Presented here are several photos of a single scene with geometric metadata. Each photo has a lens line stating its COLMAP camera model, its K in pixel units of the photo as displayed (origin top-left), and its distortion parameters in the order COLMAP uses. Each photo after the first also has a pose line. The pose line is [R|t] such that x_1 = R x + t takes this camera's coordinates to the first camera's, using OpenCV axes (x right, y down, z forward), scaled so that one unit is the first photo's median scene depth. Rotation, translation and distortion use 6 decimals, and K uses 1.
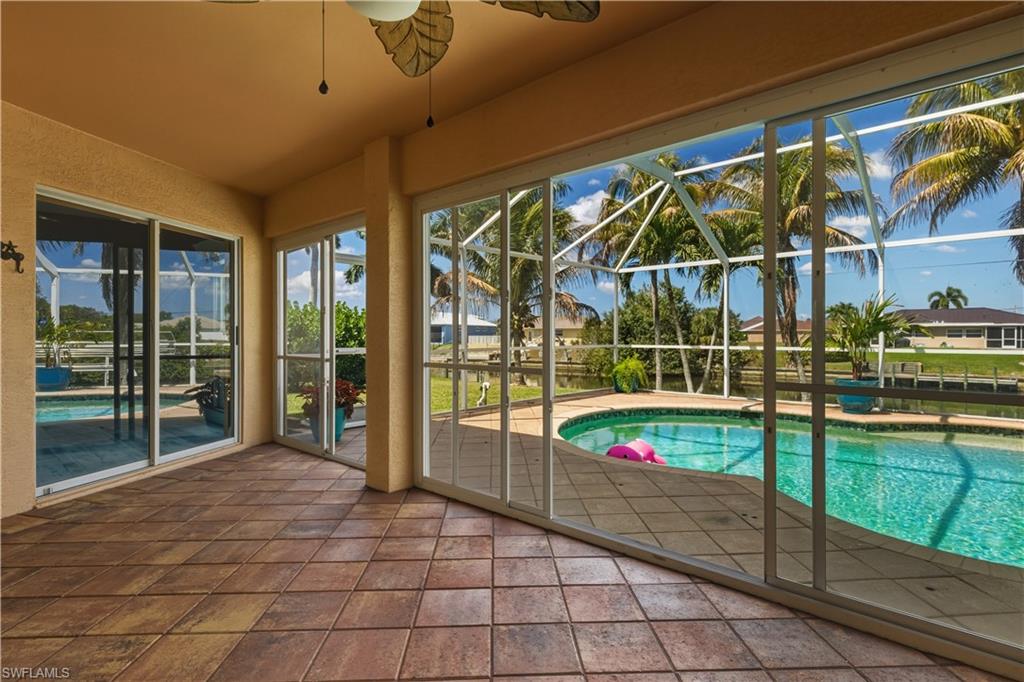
lens RADIAL K [[520.3, 0, 513.6], [0, 520.3, 336.9], [0, 0, 1]] dist [0.001636, 0.000076]
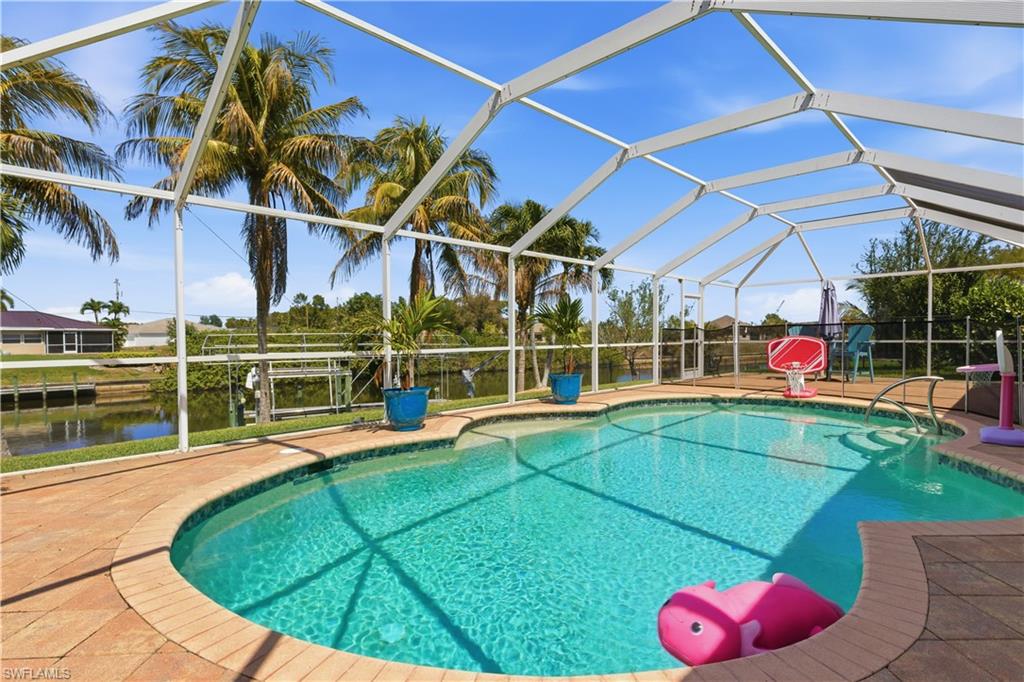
lens RADIAL K [[520.3, 0, 513.6], [0, 520.3, 336.9], [0, 0, 1]] dist [0.001636, 0.000076]
pose [[0.027106, -0.000478, 0.999632, -0.022836], [0.012267, 0.999925, 0.000145, 0.000600], [-0.999557, 0.012259, 0.027110, 0.122101]]
